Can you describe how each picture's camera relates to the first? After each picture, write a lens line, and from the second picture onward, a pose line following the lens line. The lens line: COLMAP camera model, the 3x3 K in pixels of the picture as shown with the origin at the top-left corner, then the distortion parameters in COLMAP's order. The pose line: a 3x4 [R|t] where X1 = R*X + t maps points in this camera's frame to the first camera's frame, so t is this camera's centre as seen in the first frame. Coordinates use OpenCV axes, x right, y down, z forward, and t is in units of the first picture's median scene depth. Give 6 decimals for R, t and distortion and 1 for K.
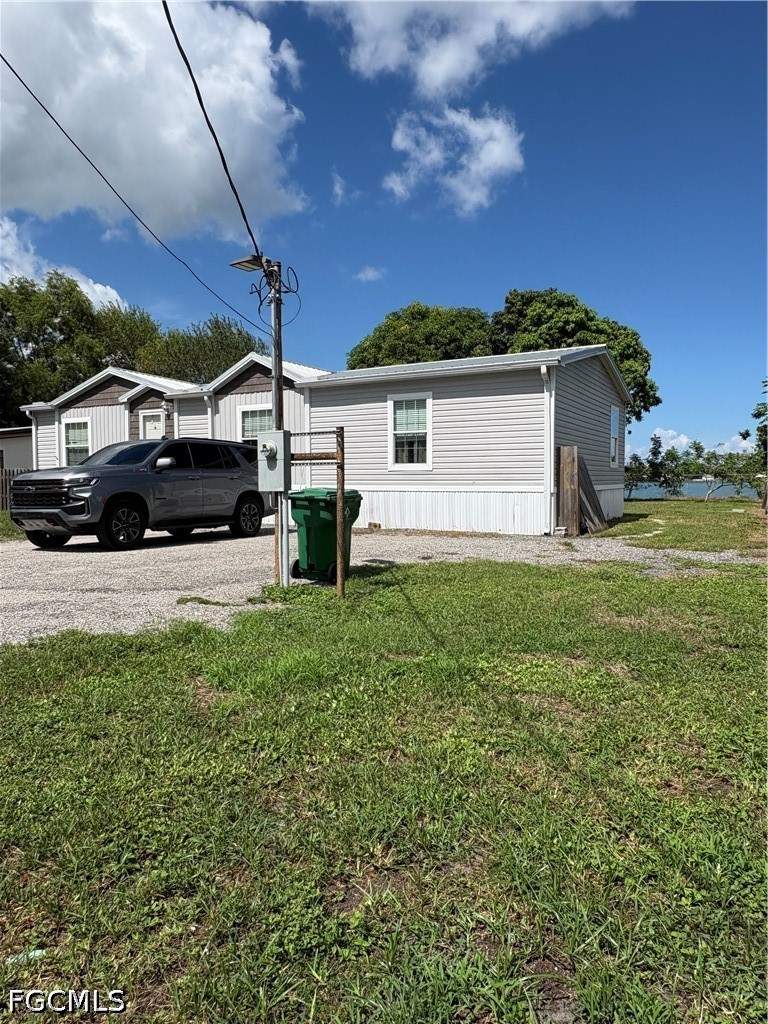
lens RADIAL K [[679.0, 0, 384.0], [0, 679.0, 512.0], [0, 0, 1]] dist [0.001724, 0.000989]
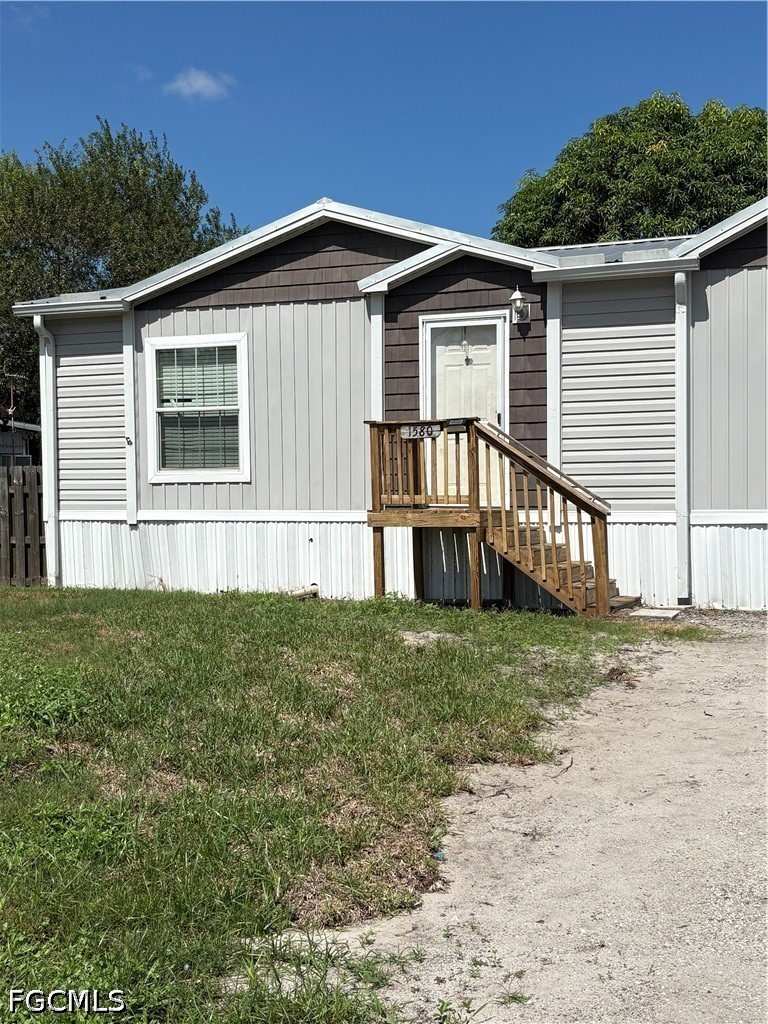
lens RADIAL K [[1323.1, 0, 384.0], [0, 1323.1, 512.0], [0, 0, 1]] dist [0.161173, 0.008306]
pose [[0.985759, -0.008785, 0.167933, -0.472626], [0.015600, 0.999105, -0.039310, -0.008819], [-0.167438, 0.041370, 0.985014, 0.252001]]
